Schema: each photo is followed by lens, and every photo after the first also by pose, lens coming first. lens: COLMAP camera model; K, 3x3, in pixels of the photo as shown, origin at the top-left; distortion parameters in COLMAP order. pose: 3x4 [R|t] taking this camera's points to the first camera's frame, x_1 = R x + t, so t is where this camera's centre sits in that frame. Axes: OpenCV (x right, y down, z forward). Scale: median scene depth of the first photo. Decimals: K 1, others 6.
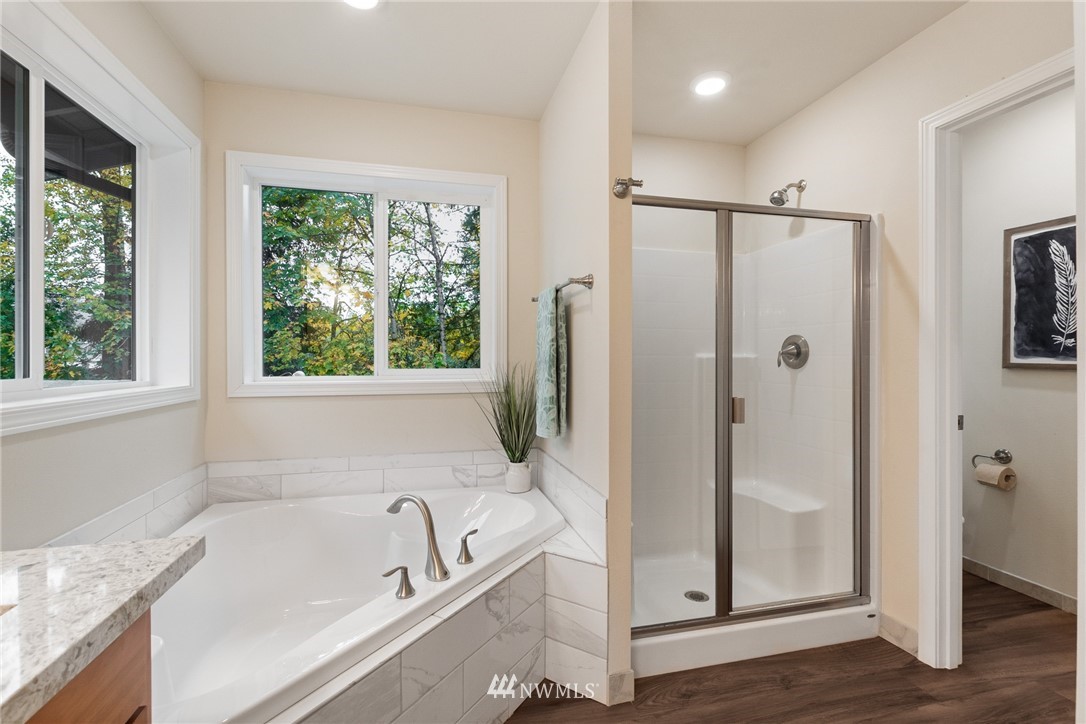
lens RADIAL K [[489.2, 0, 547.0], [0, 489.2, 356.5], [0, 0, 1]] dist [0.000376, 0.000086]
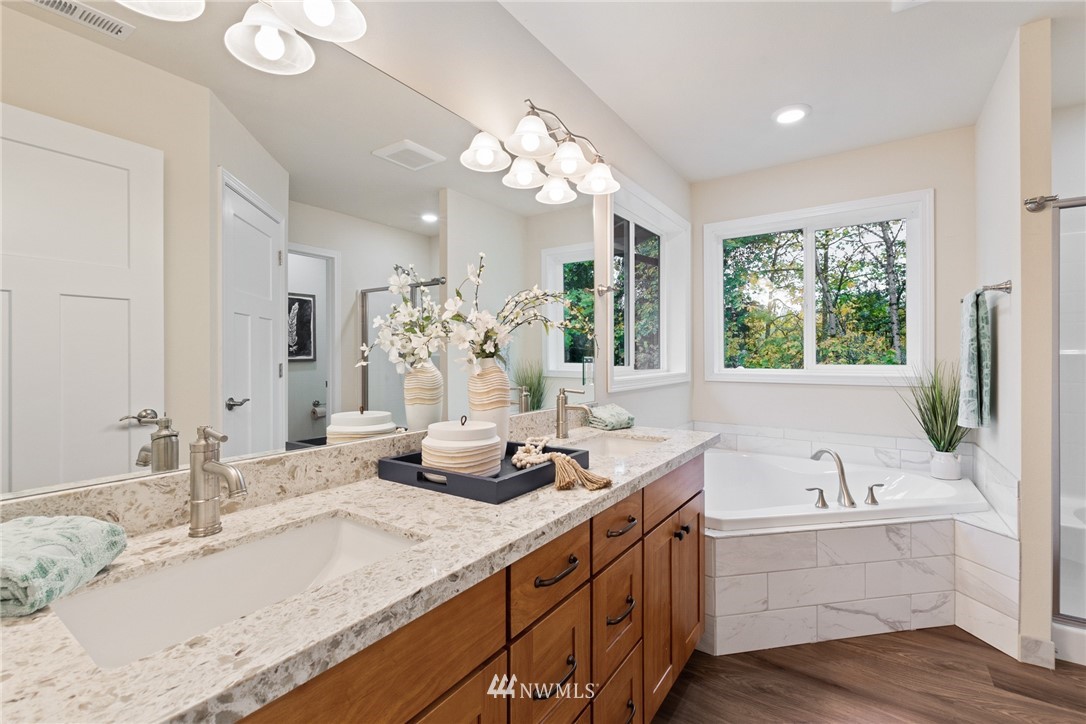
lens RADIAL K [[489.2, 0, 547.0], [0, 489.2, 356.5], [0, 0, 1]] dist [0.000376, 0.000086]
pose [[0.670896, 0.000176, -0.741551, 0.154444], [0.003868, 0.999986, 0.003736, -0.002914], [0.741541, -0.005374, 0.670886, -0.384124]]
